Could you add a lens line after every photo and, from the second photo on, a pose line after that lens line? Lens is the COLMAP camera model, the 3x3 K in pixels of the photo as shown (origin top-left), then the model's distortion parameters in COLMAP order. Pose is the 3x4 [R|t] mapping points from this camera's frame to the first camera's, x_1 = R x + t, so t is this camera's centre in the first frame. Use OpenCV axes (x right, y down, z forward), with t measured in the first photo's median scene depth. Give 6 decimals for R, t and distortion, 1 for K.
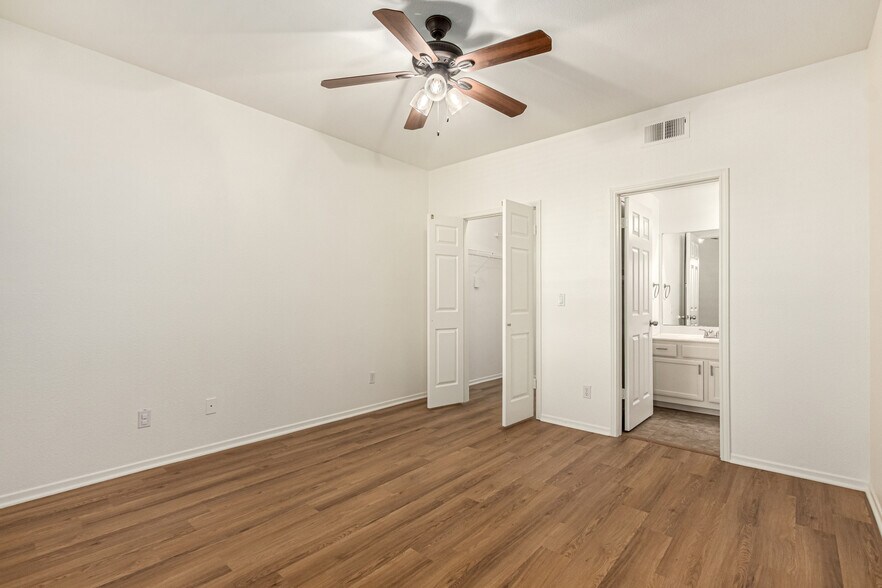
lens RADIAL K [[405.7, 0, 442.5], [0, 405.7, 297.3], [0, 0, 1]] dist [0.005717, -0.001409]
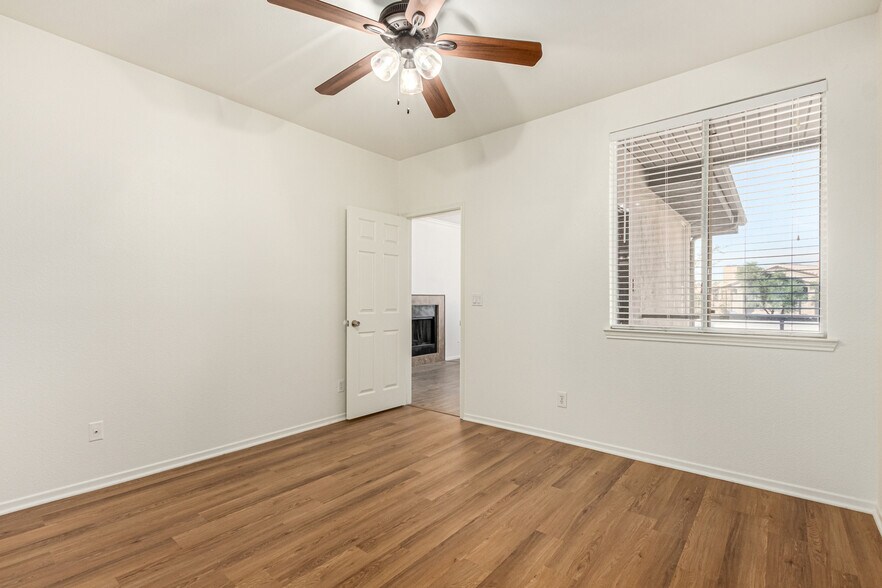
lens RADIAL K [[405.7, 0, 440.6], [0, 405.7, 297.2], [0, 0, 1]] dist [0.005717, -0.001409]
pose [[-0.999595, -0.003667, -0.028234, -0.051781], [-0.003291, 0.999905, -0.013351, 0.009501], [0.028281, -0.013253, -0.999512, 1.696574]]
